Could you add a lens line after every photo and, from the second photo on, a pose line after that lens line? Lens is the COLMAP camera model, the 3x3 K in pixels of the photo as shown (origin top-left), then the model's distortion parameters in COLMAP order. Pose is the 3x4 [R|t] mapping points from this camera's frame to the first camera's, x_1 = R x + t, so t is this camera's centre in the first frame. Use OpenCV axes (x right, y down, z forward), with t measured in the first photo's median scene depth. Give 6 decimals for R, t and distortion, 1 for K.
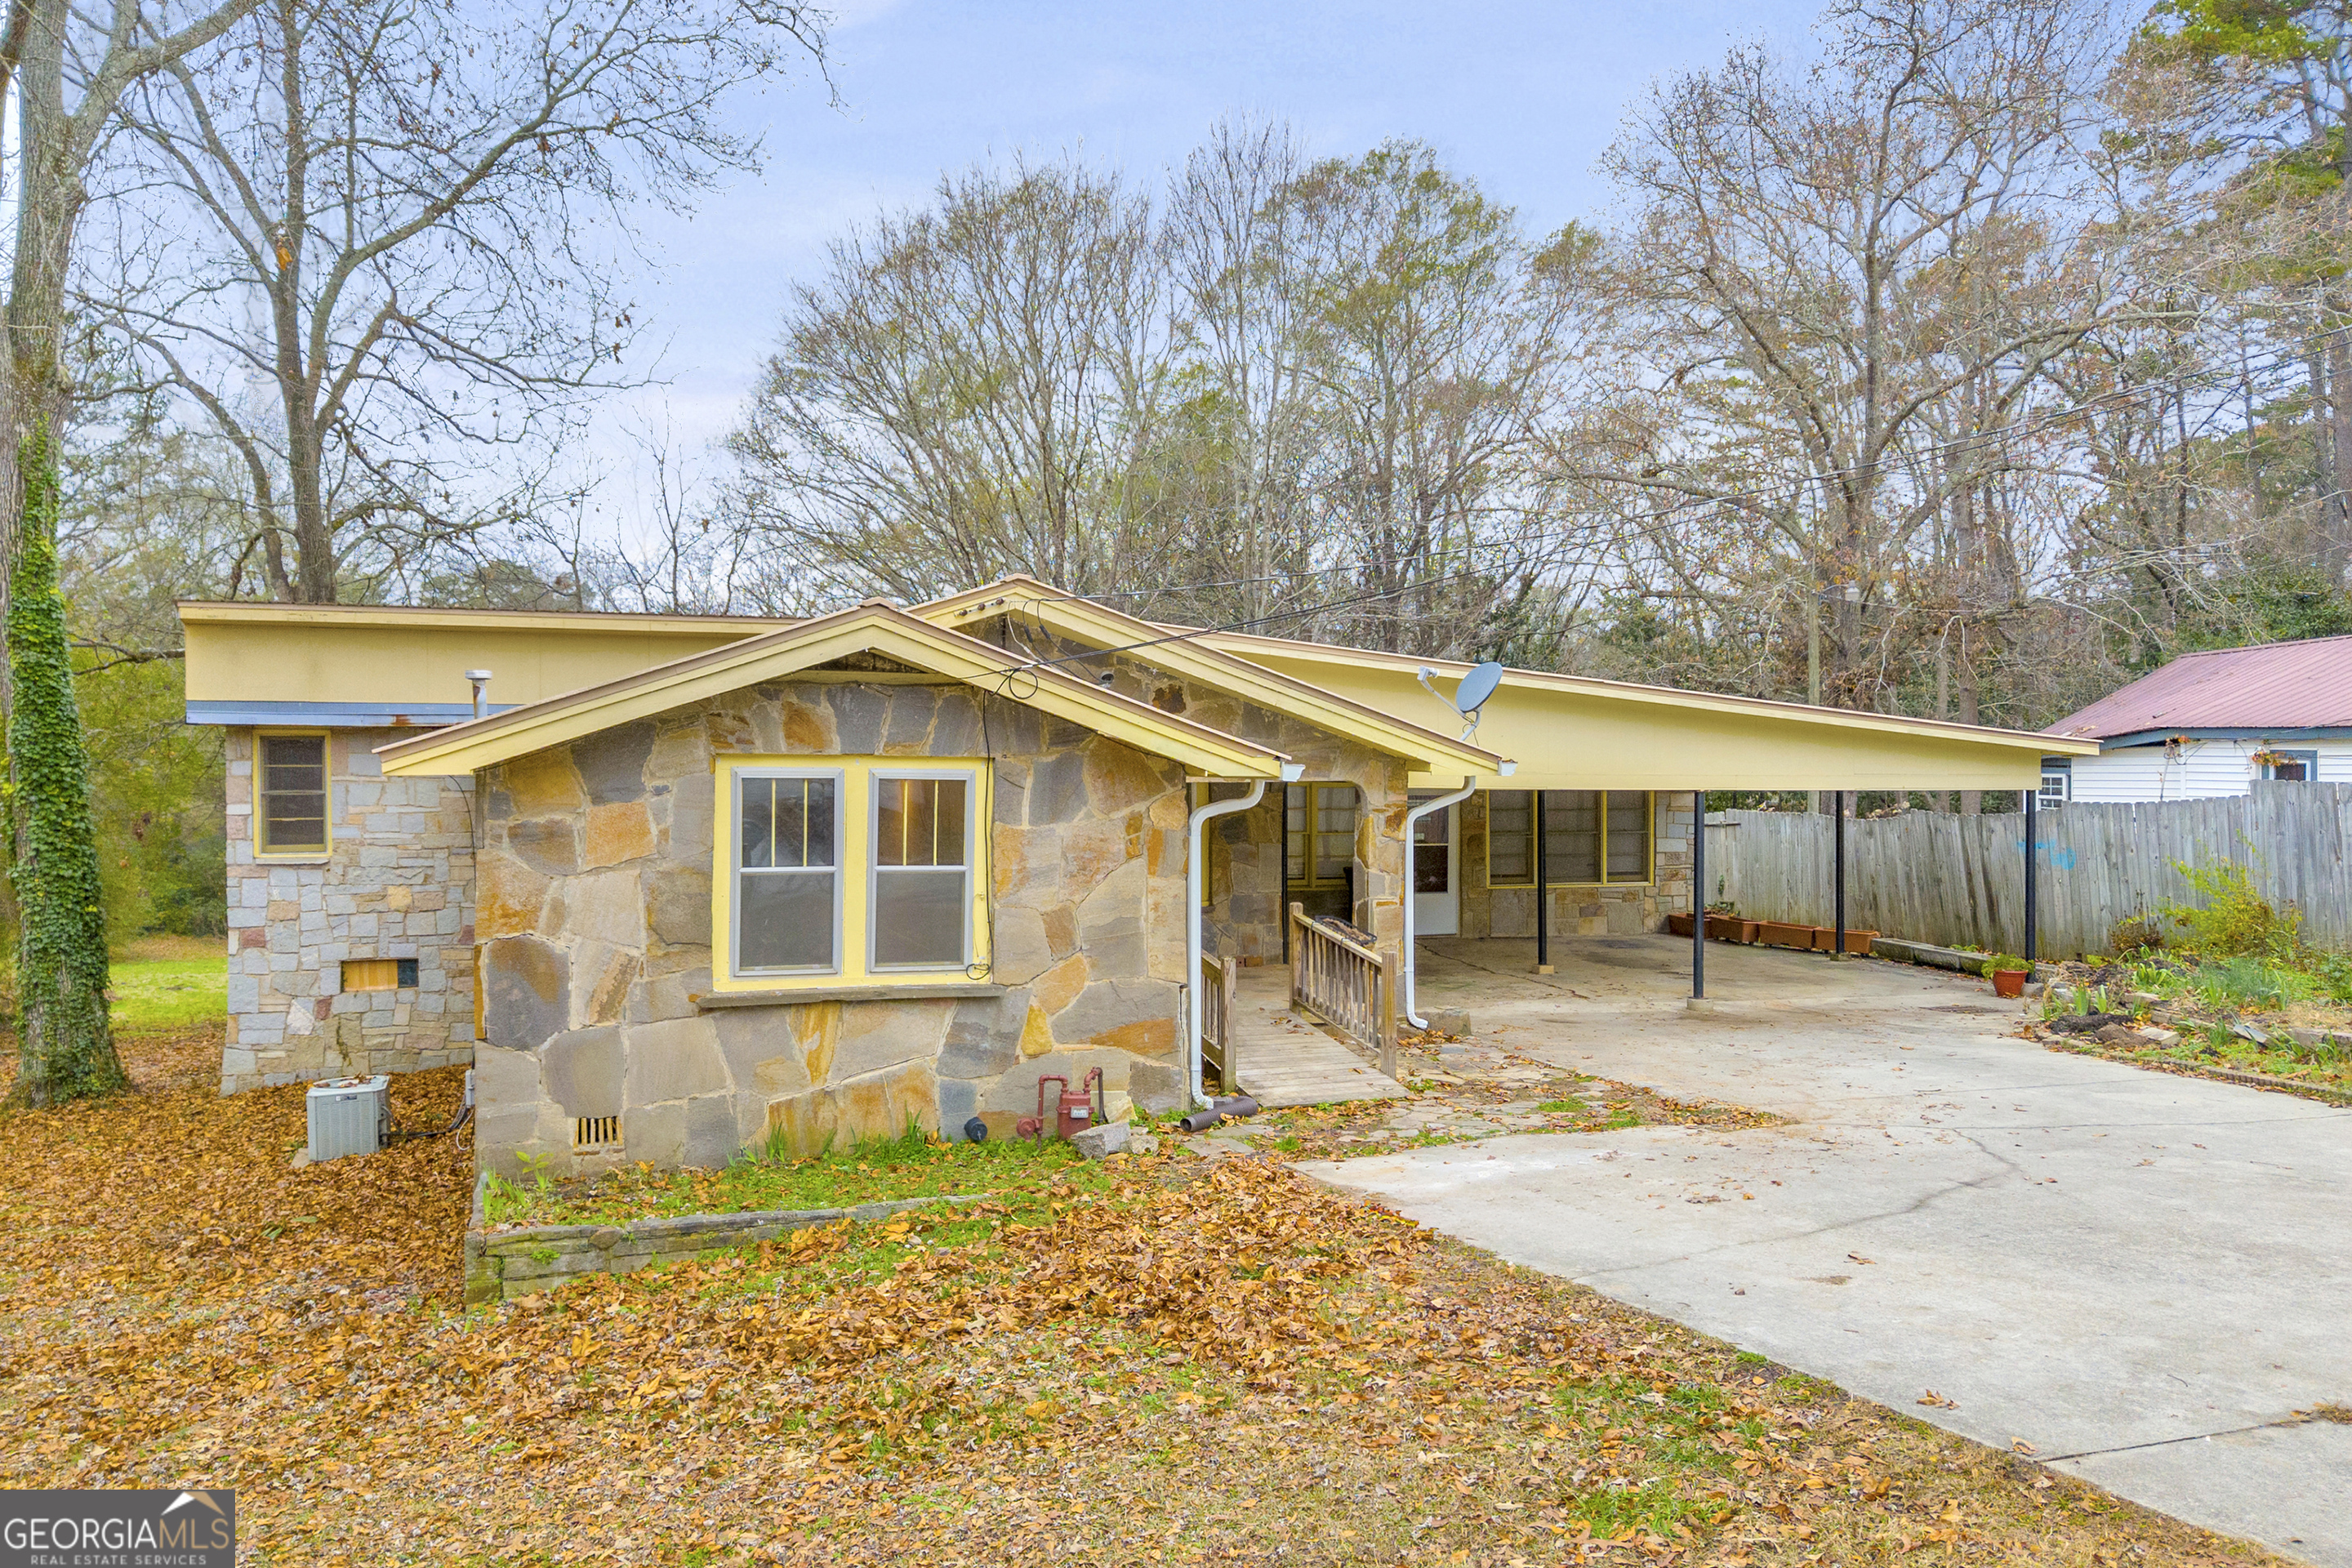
lens RADIAL K [[1807.2, 0, 1171.0], [0, 1807.2, 771.5], [0, 0, 1]] dist [0.057579, -0.044486]
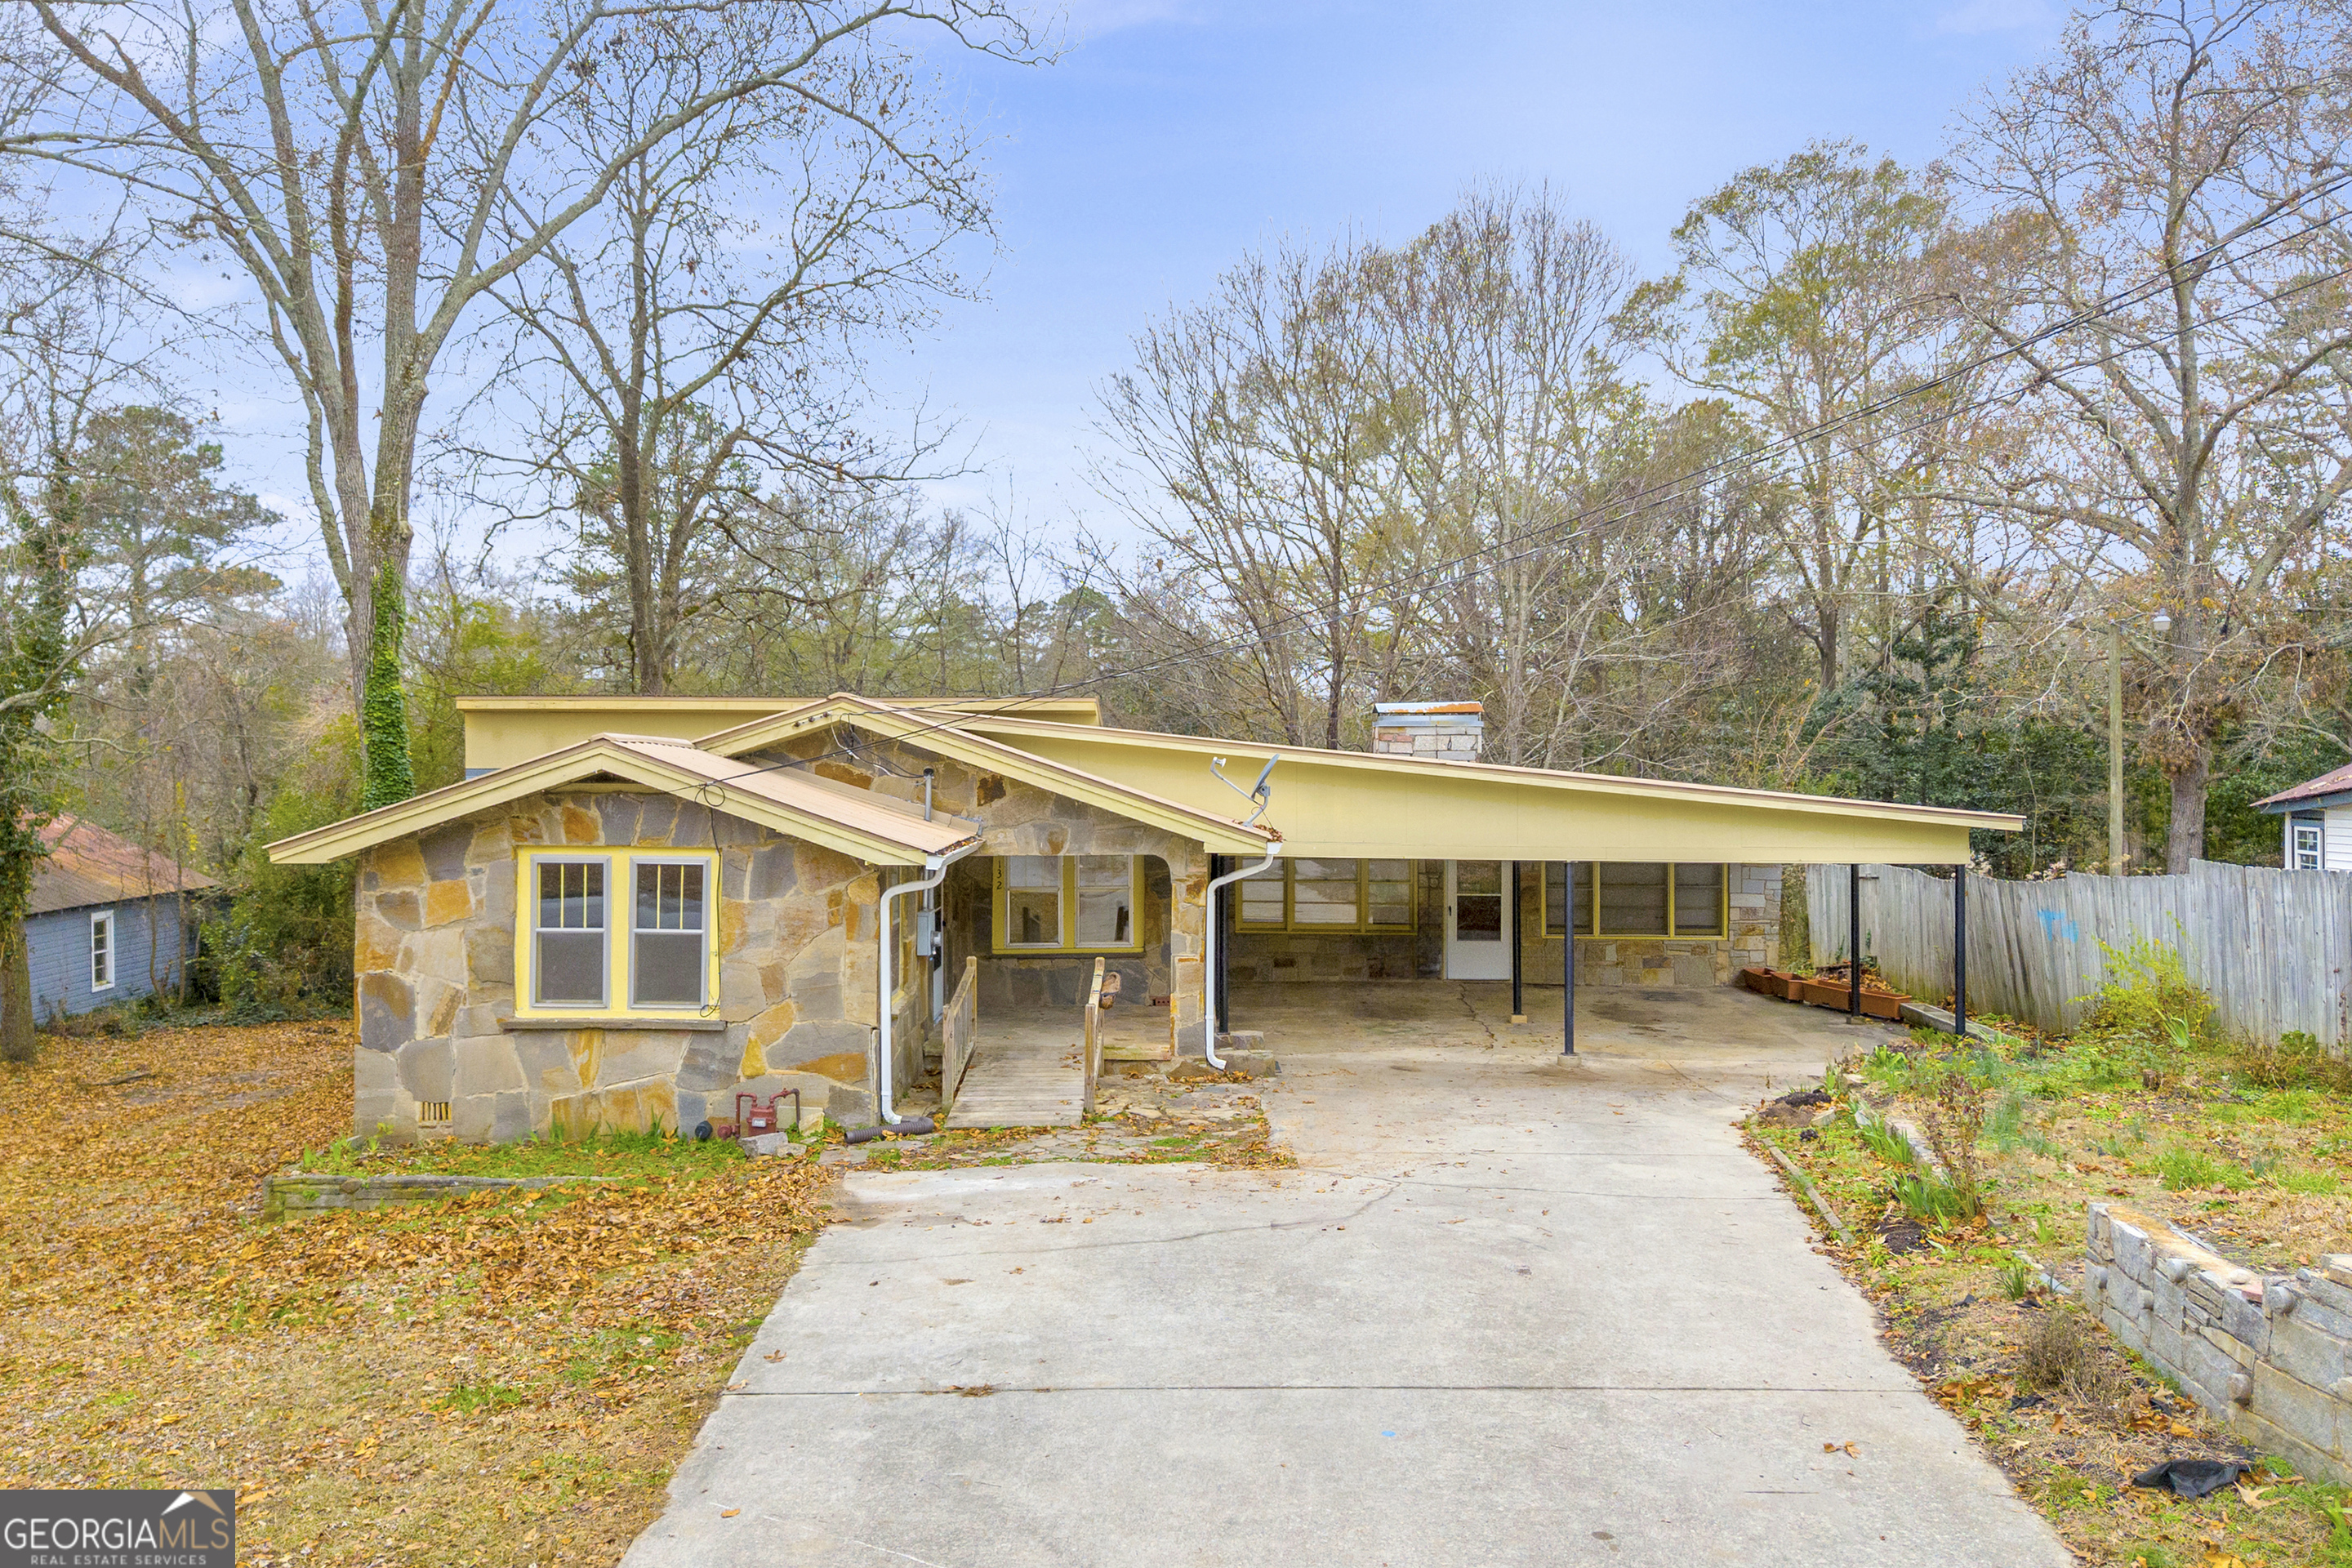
lens RADIAL K [[1807.2, 0, 1179.4], [0, 1807.2, 767.4], [0, 0, 1]] dist [0.057579, -0.044486]
pose [[0.943085, 0.002052, -0.332545, 0.655991], [-0.002839, 0.999994, -0.001882, -0.064839], [0.332539, 0.002719, 0.943085, -0.135203]]
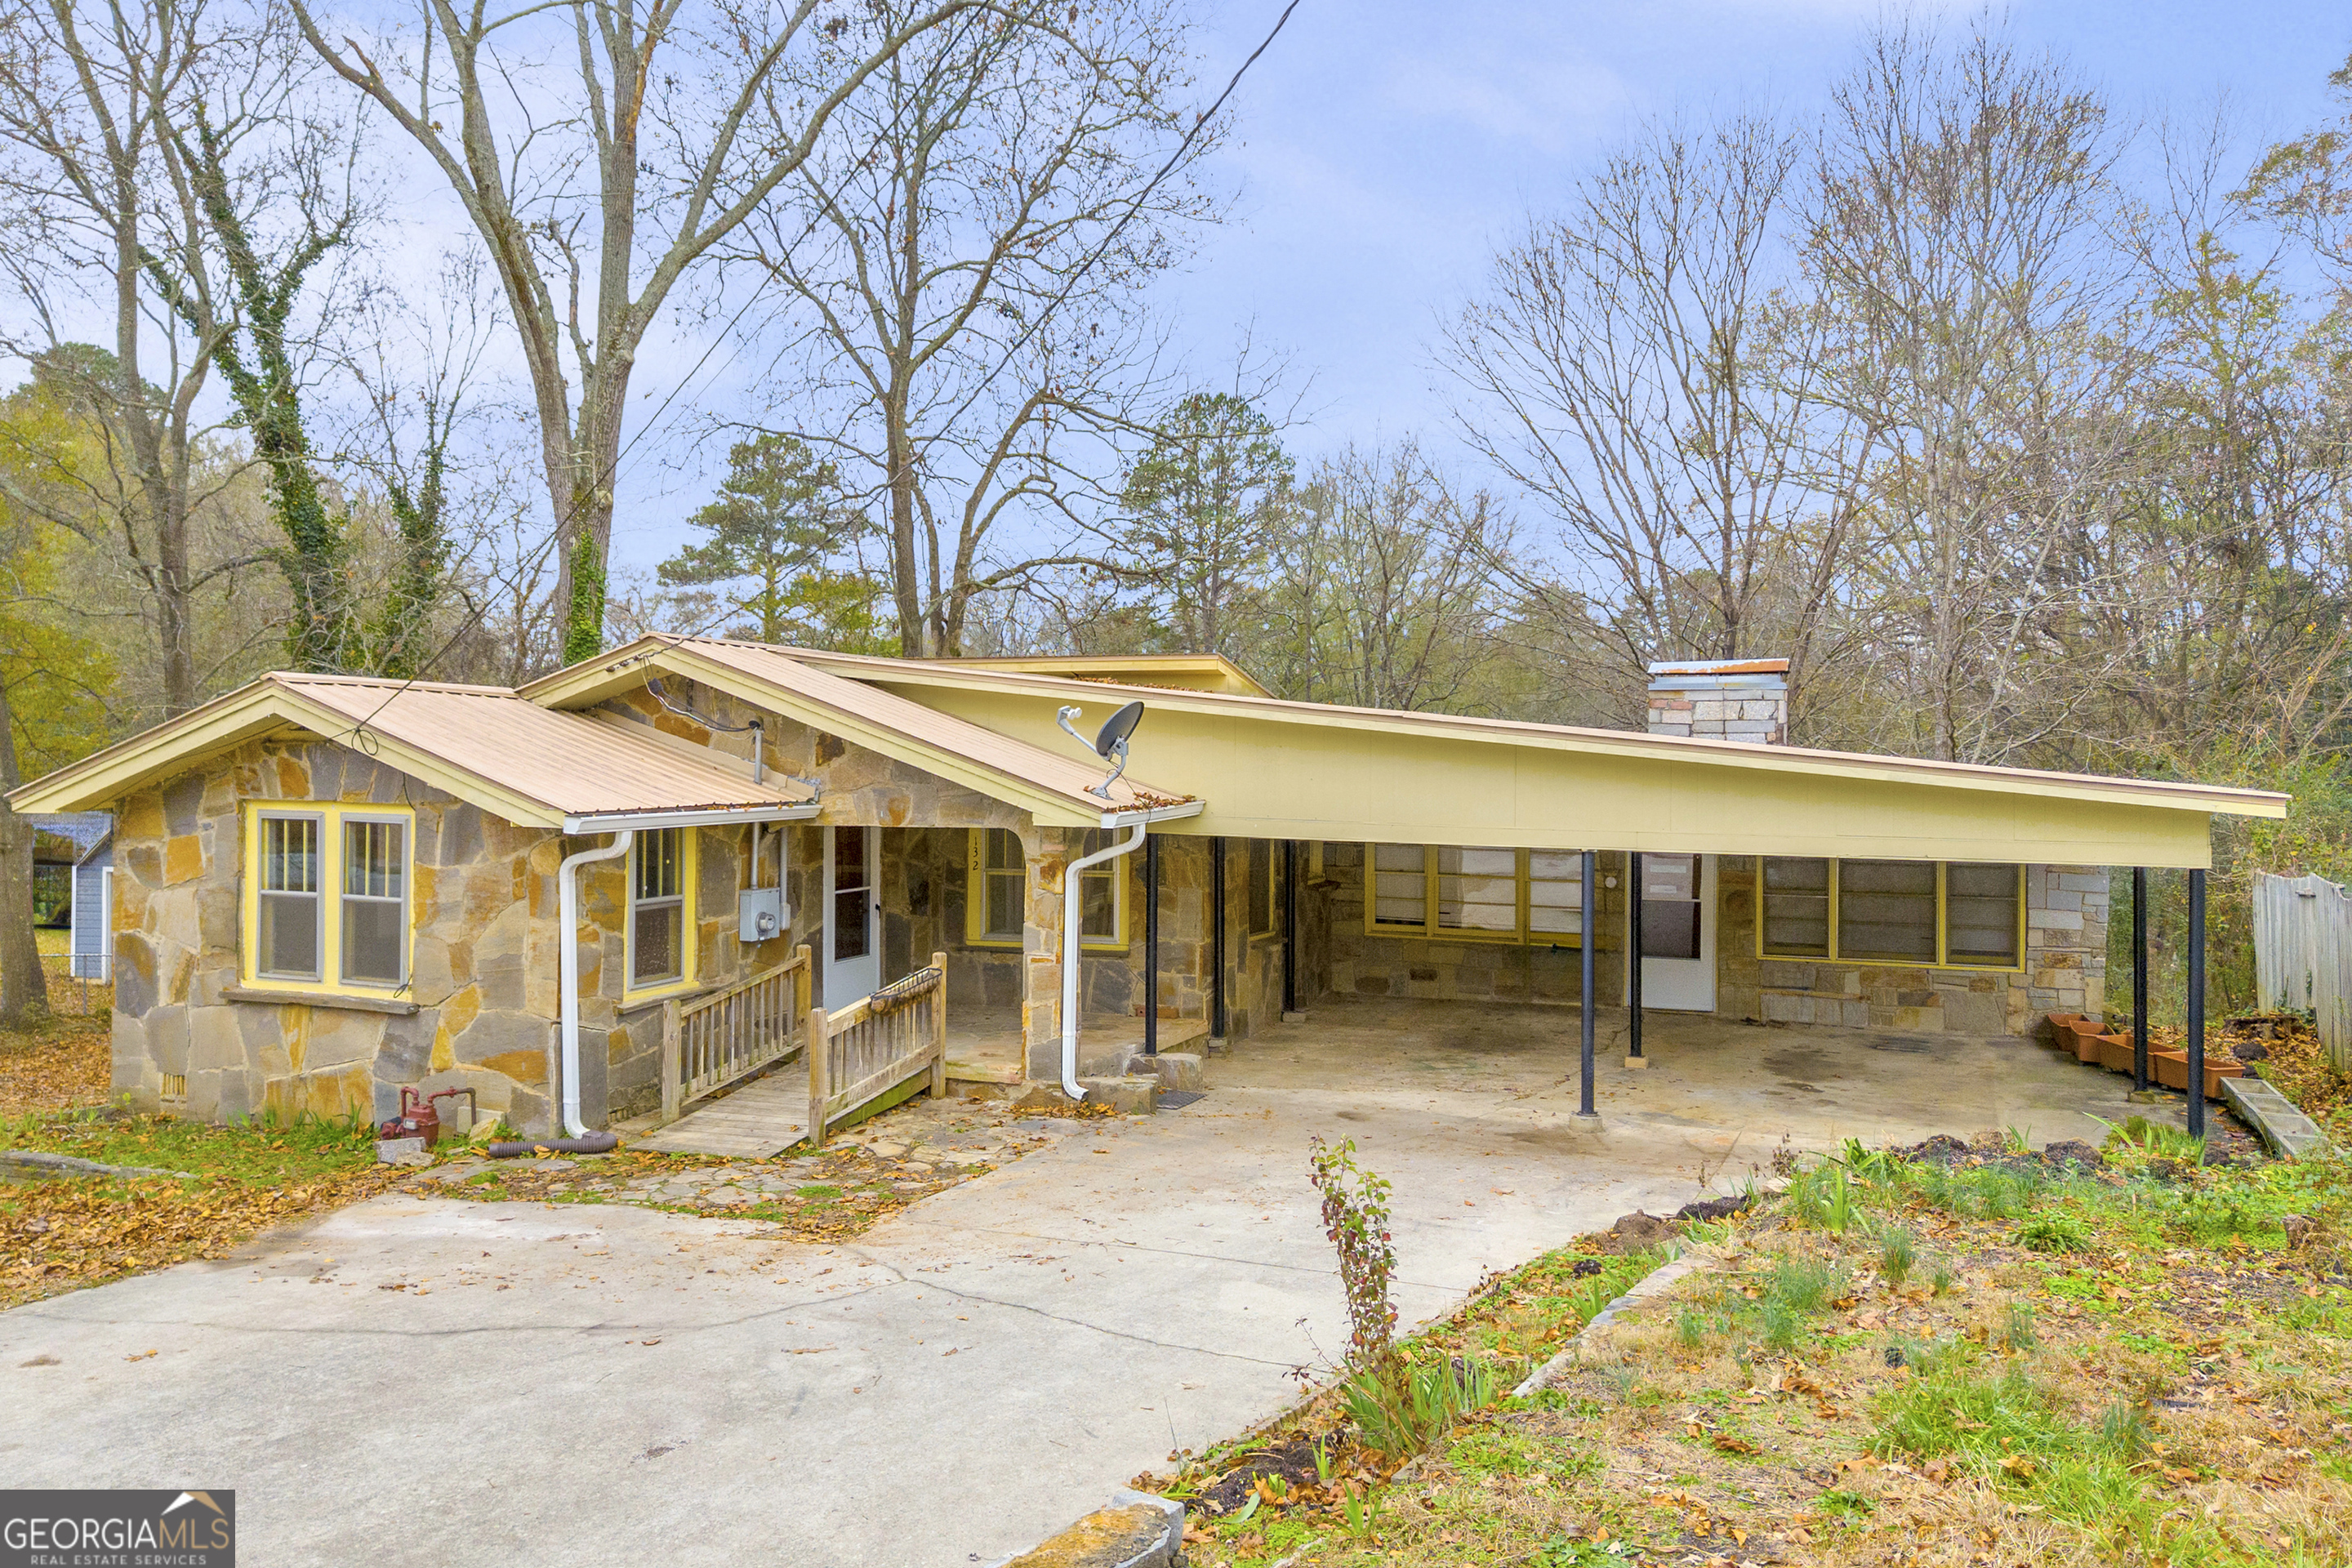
lens RADIAL K [[1807.2, 0, 1169.8], [0, 1807.2, 775.4], [0, 0, 1]] dist [0.057579, -0.044486]
pose [[0.755677, 0.010939, -0.654853, 1.017323], [-0.009889, 0.999937, 0.005291, -0.037027], [0.654870, 0.002478, 0.755737, 0.442182]]
